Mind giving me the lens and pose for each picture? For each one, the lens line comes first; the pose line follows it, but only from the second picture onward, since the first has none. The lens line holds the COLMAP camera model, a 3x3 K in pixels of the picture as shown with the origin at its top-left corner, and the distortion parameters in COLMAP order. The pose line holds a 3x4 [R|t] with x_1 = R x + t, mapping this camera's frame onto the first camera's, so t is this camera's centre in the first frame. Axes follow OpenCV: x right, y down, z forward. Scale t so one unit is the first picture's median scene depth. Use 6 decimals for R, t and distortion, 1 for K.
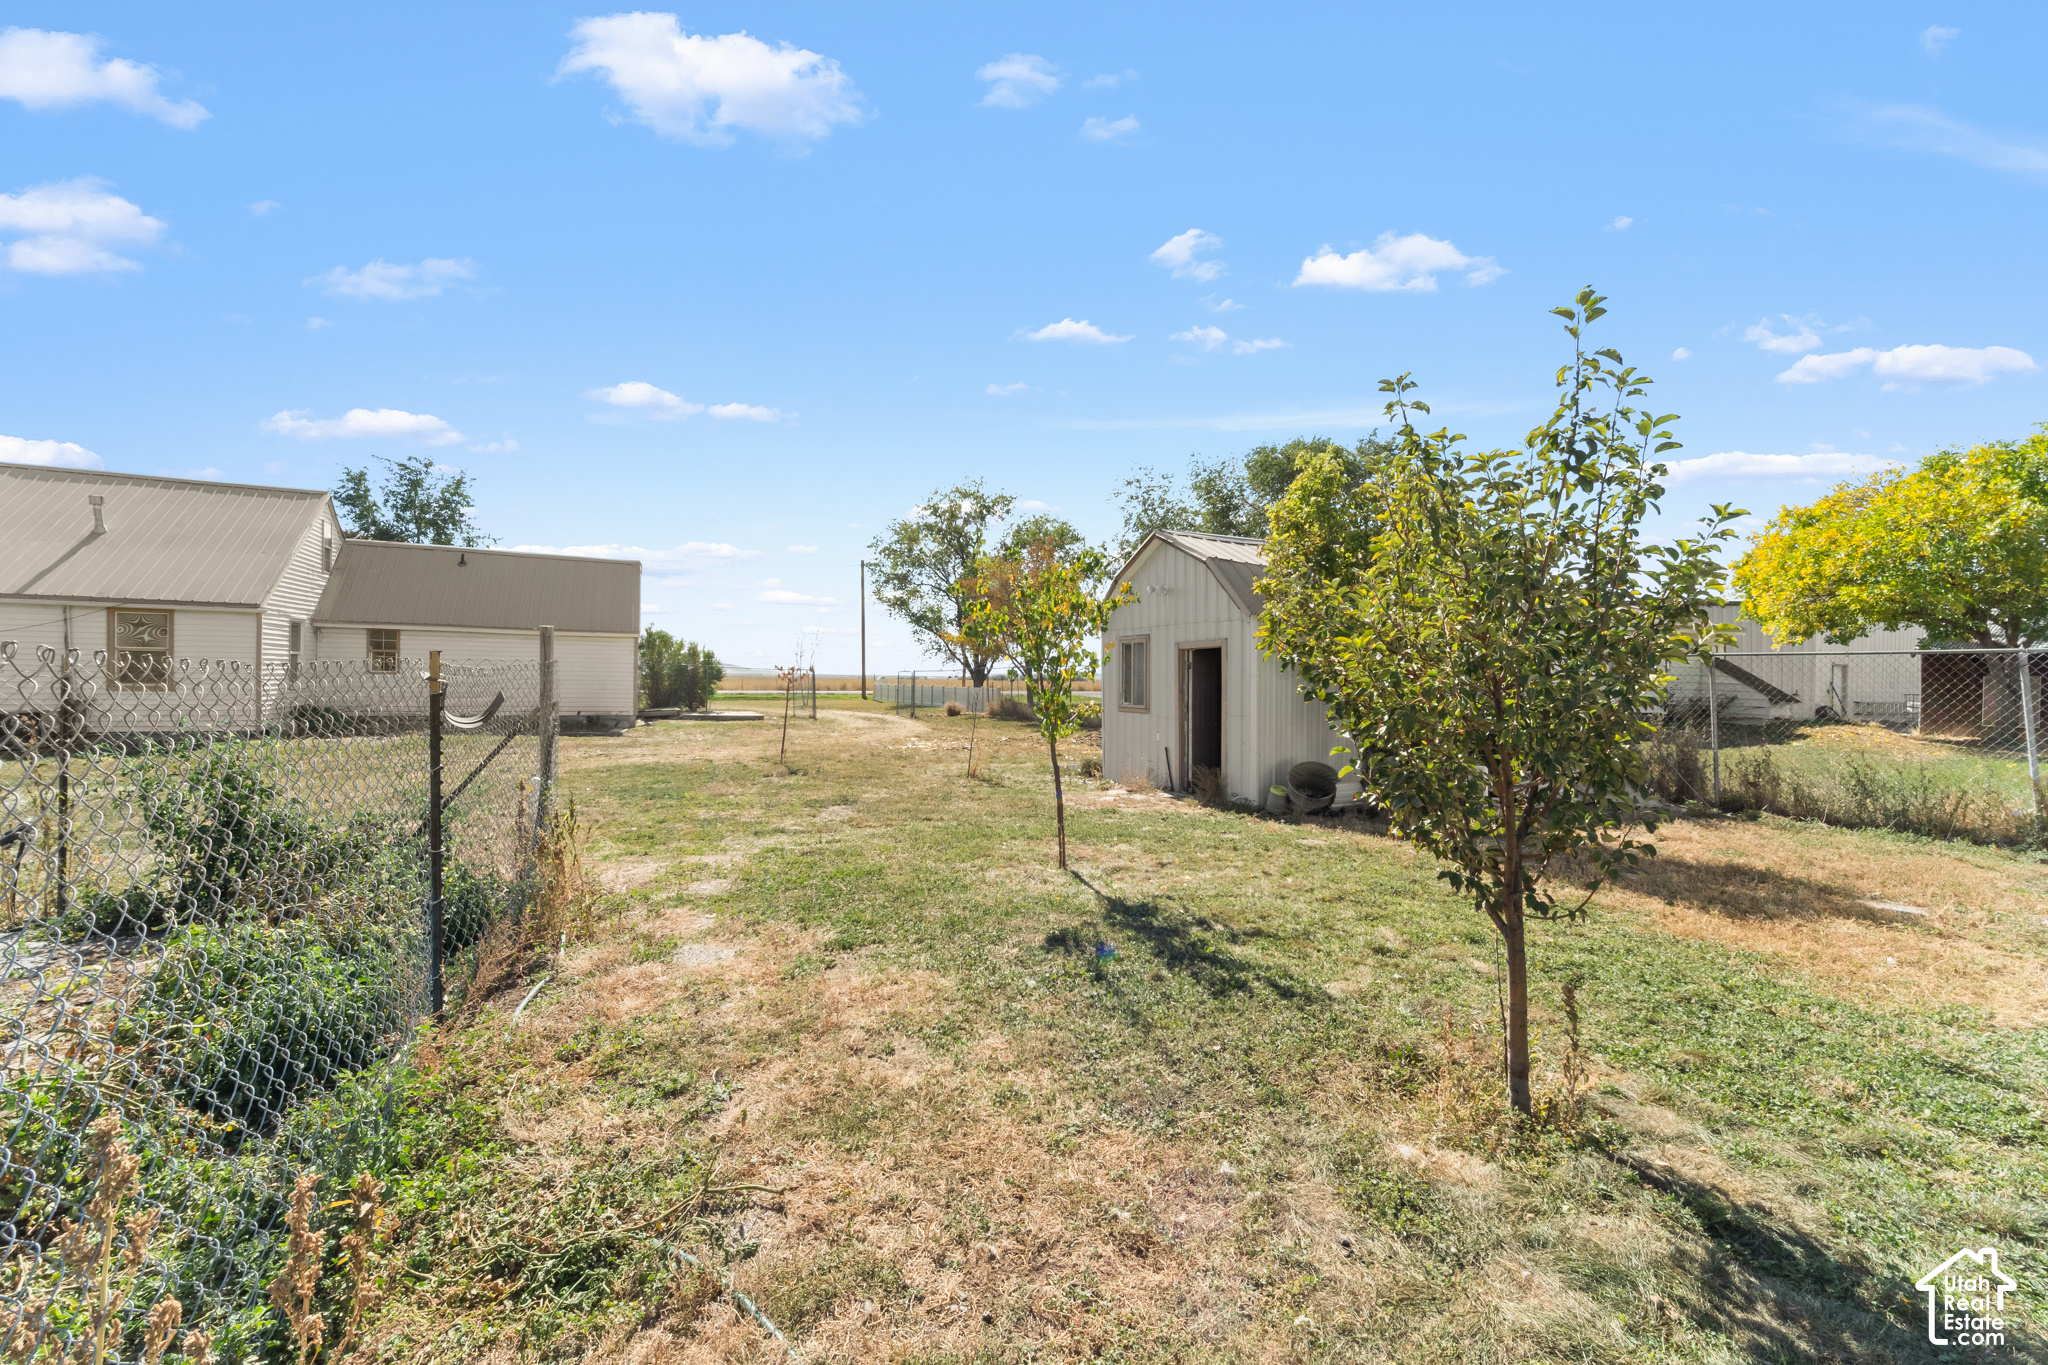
lens RADIAL K [[823.2, 0, 1028.9], [0, 823.2, 678.8], [0, 0, 1]] dist [0.001811, -0.001056]
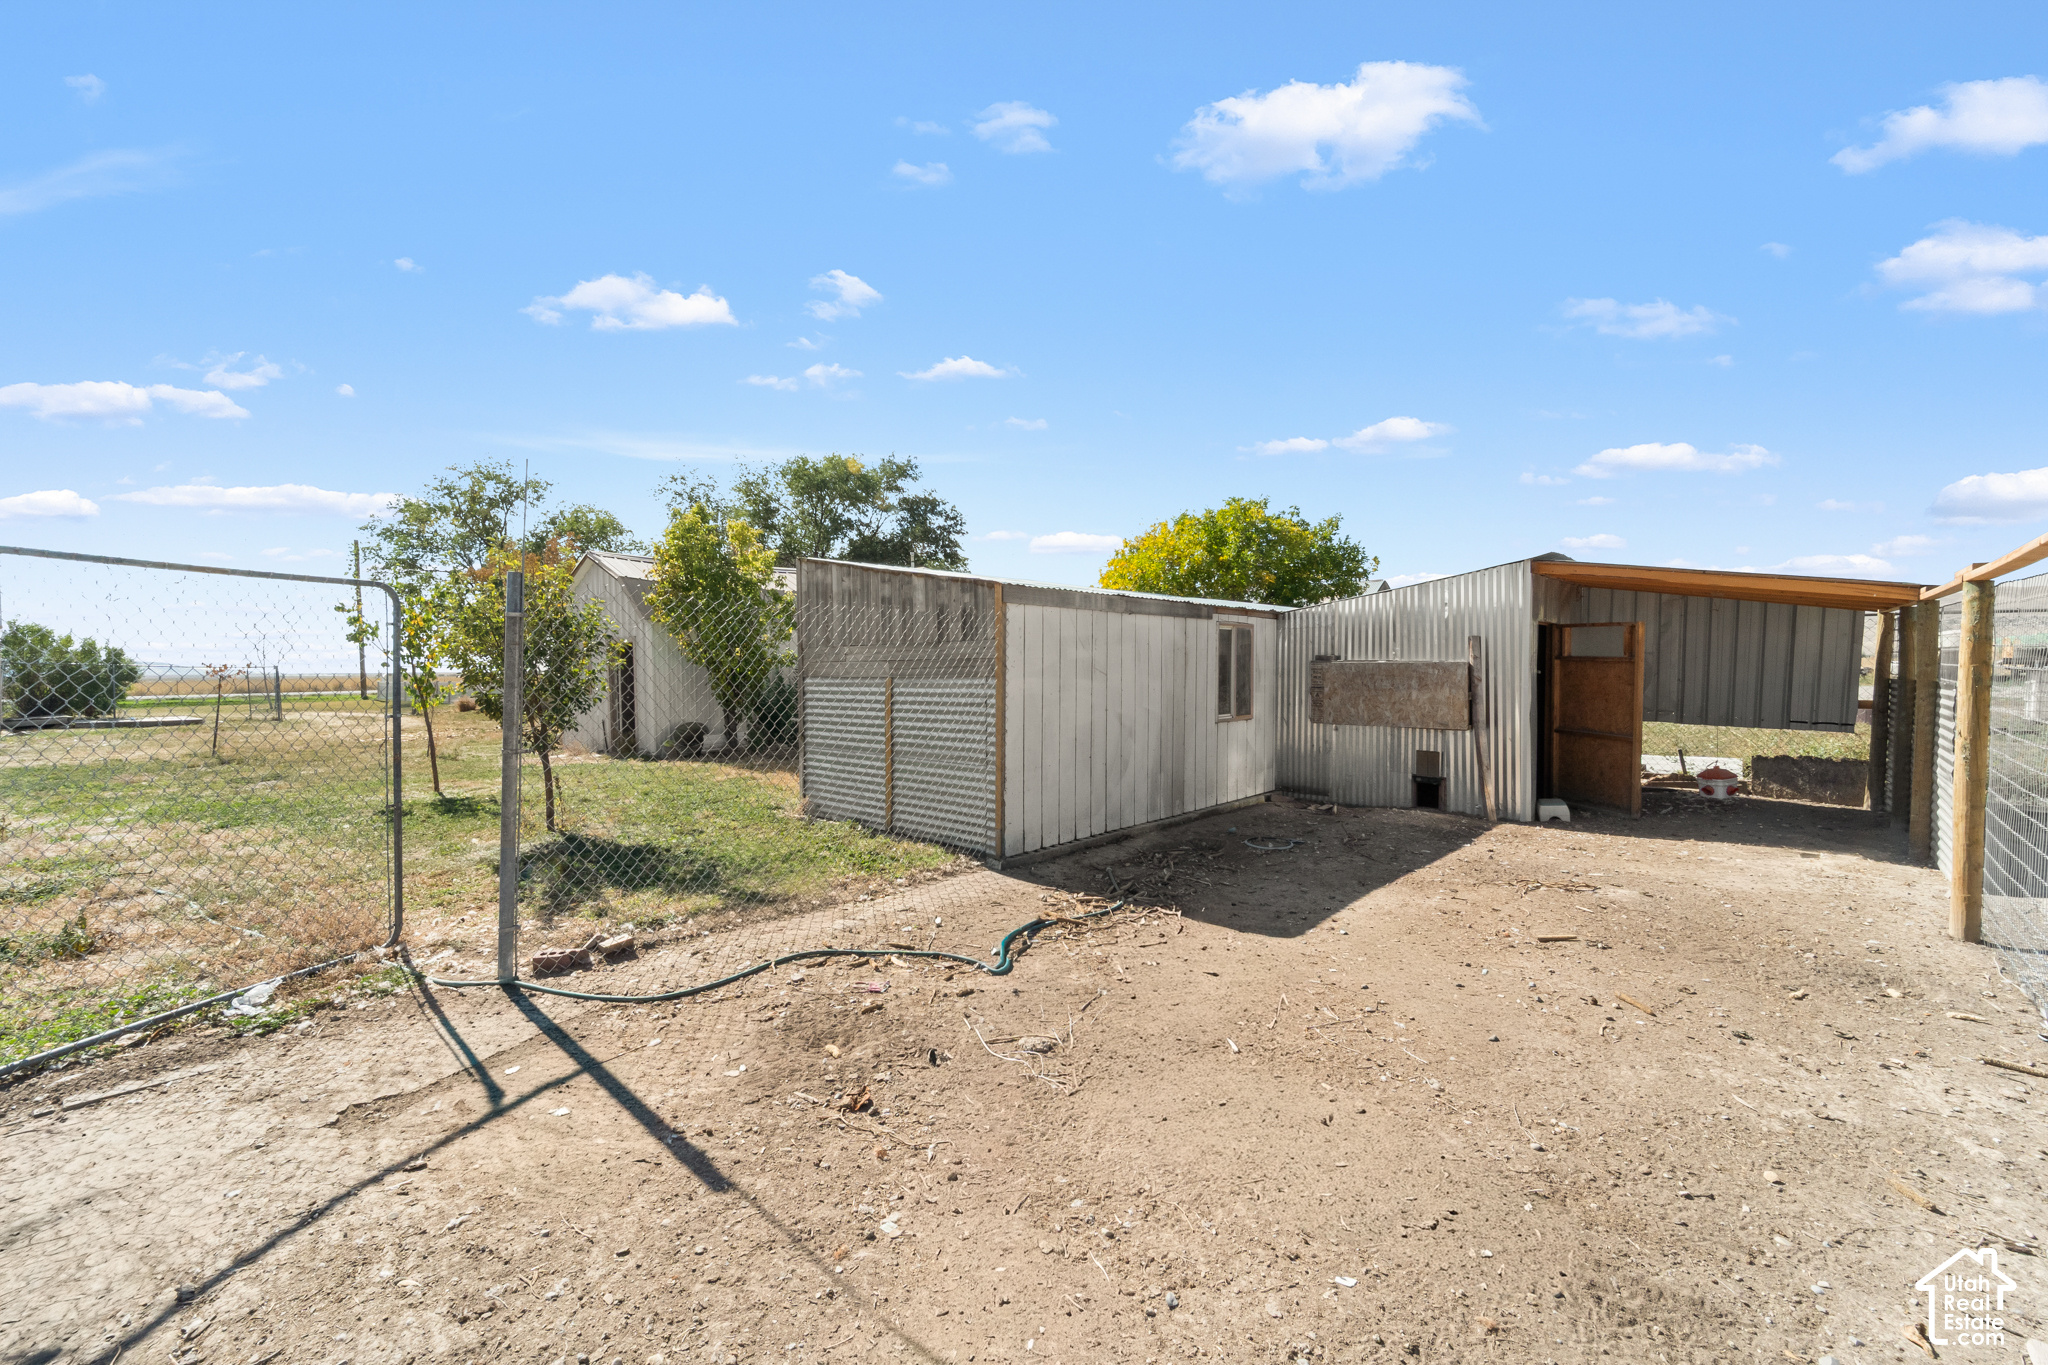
lens RADIAL K [[849.9, 0, 1029.0], [0, 849.9, 673.8], [0, 0, 1]] dist [0.003021, -0.001762]
pose [[0.899680, -0.024237, 0.435876, 0.052849], [0.022830, 0.999704, 0.008465, 0.004644], [-0.435952, 0.002336, 0.899967, -0.139314]]
